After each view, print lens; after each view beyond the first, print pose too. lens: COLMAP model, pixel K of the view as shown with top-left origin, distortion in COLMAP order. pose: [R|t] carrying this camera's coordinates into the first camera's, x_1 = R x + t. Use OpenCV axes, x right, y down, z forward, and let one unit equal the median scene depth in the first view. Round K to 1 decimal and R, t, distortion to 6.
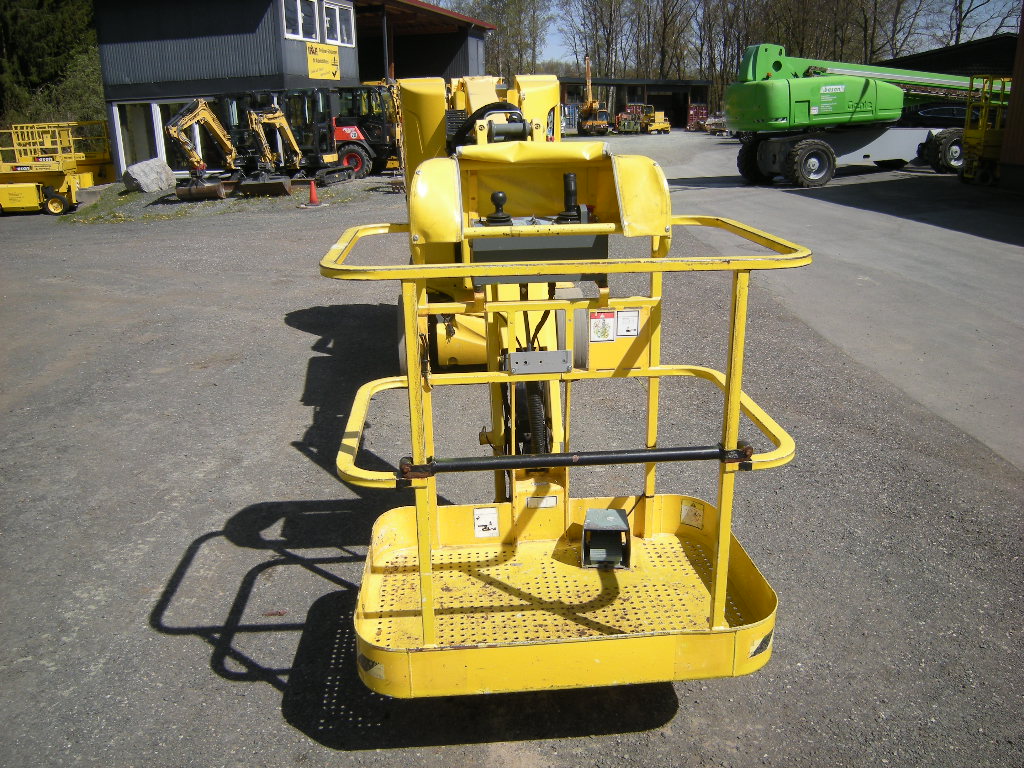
lens RADIAL K [[854.7, 0, 513.6], [0, 854.7, 381.7], [0, 0, 1]] dist [-0.124467, 0.072010]
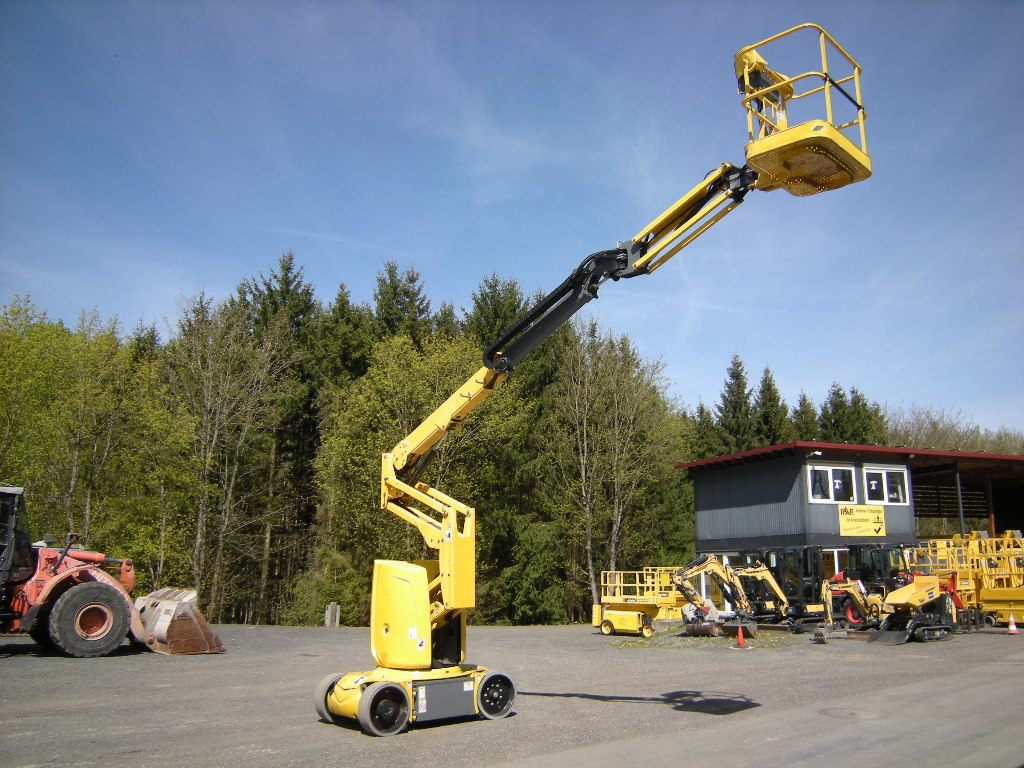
lens RADIAL K [[854.7, 0, 513.6], [0, 854.7, 381.7], [0, 0, 1]] dist [-0.124467, 0.072010]
pose [[0.610075, -0.150119, -0.777993, 0.444697], [-0.253263, 0.893433, -0.370993, -0.023684], [0.750777, 0.423370, 0.507041, 0.018874]]
